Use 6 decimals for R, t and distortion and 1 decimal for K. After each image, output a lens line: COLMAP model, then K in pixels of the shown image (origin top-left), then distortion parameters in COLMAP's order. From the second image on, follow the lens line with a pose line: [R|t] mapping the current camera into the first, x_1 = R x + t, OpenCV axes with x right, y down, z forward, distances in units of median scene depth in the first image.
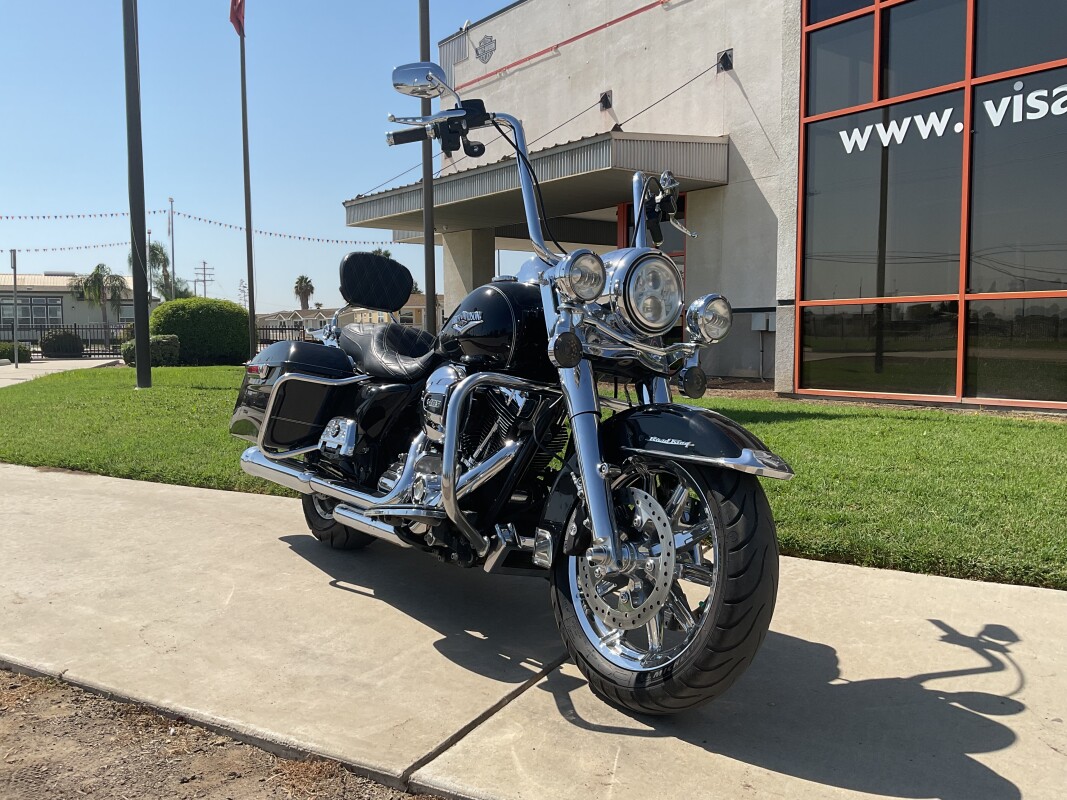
lens RADIAL K [[887.4, 0, 533.5], [0, 887.4, 400.0], [0, 0, 1]] dist [0.057644, -0.109123]
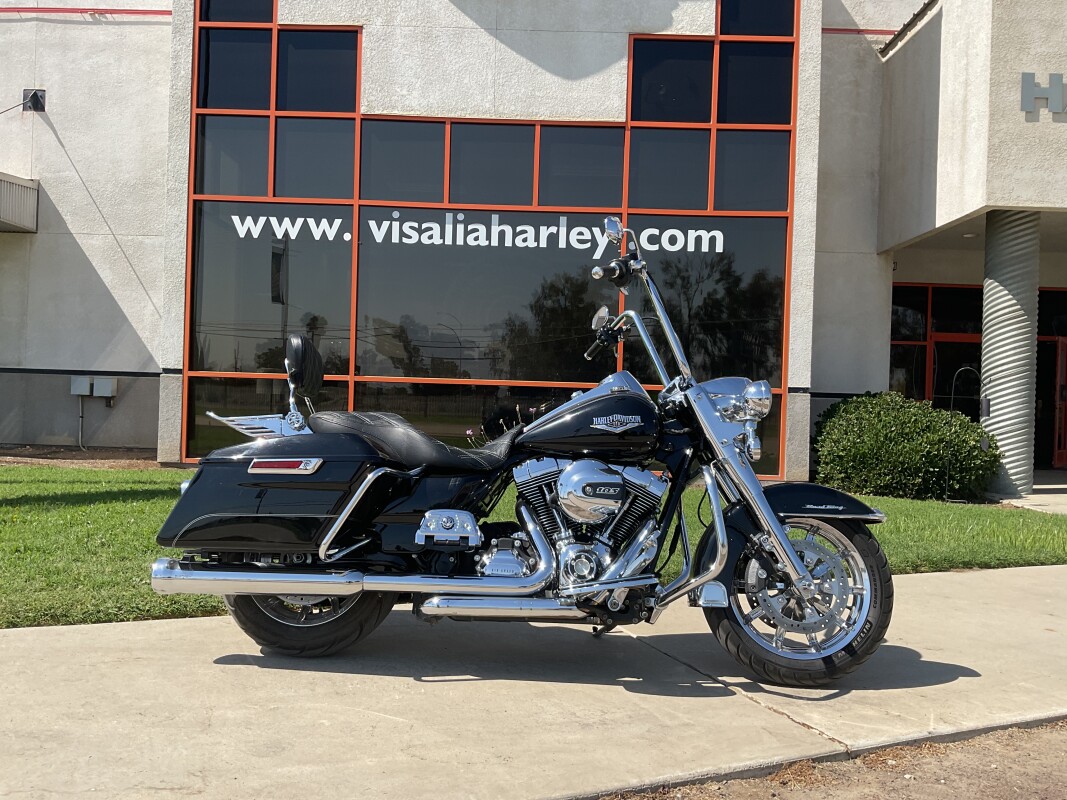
lens RADIAL K [[879.2, 0, 540.2], [0, 879.2, 402.5], [0, 0, 1]] dist [0.068683, -0.143693]
pose [[0.598937, 0.026031, 0.800373, -0.336289], [0.025655, 0.998335, -0.051667, -0.016906], [-0.800385, 0.051479, 0.597272, 0.106162]]
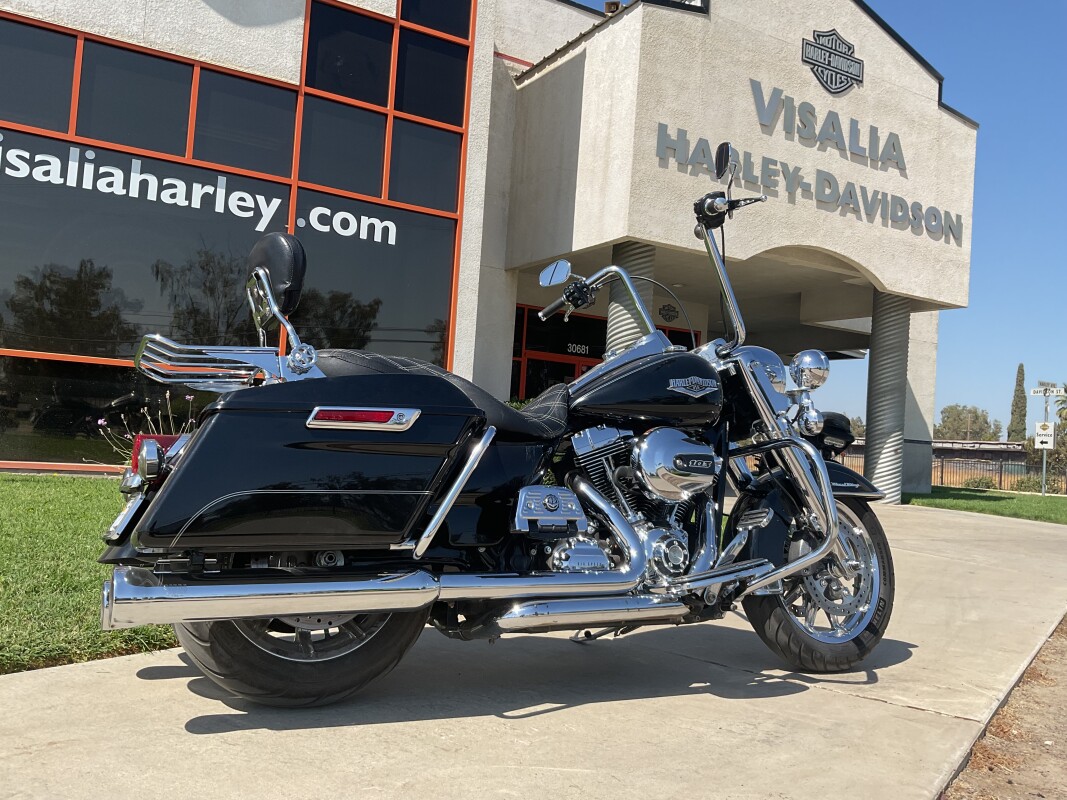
lens RADIAL K [[879.2, 0, 540.2], [0, 879.2, 402.5], [0, 0, 1]] dist [0.068683, -0.143693]
pose [[0.105872, 0.056083, 0.992797, -0.341938], [0.007525, 0.998334, -0.057198, -0.003150], [-0.994351, 0.013526, 0.105273, 0.321869]]
